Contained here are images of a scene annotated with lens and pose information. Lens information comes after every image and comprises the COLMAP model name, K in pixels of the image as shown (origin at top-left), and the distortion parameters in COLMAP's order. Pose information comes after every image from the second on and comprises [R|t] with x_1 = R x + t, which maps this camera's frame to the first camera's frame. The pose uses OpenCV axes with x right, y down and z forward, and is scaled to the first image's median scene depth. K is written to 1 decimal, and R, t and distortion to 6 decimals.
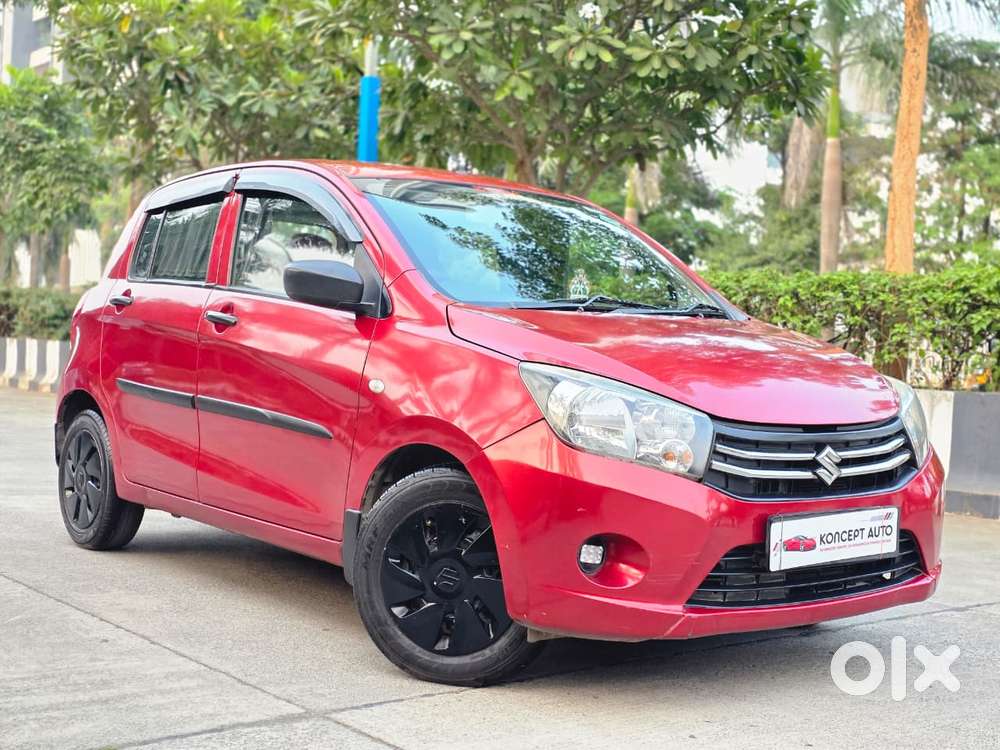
lens RADIAL K [[1322.5, 0, 500.0], [0, 1322.5, 375.0], [0, 0, 1]] dist [0.160844, -0.433798]
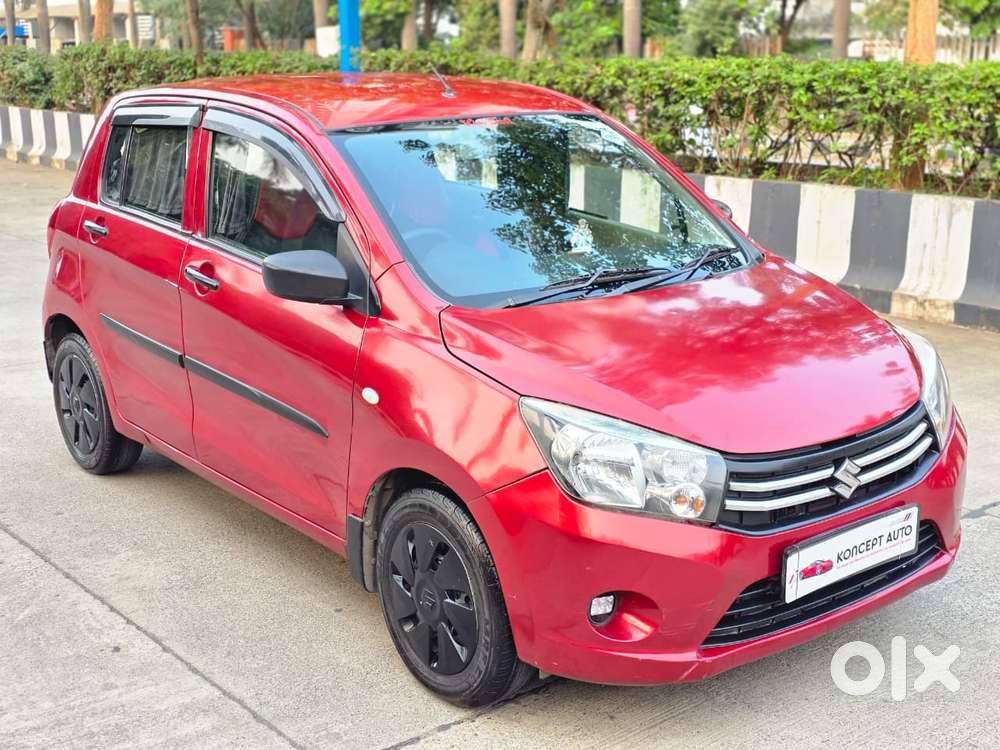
lens RADIAL K [[1333.2, 0, 500.7], [0, 1333.2, 414.3], [0, 0, 1]] dist [0.079494, -0.114989]
pose [[0.998957, -0.044364, -0.010803, 0.006217], [0.045659, 0.972269, 0.229364, -0.123845], [0.000328, -0.229618, 0.973281, 0.044514]]
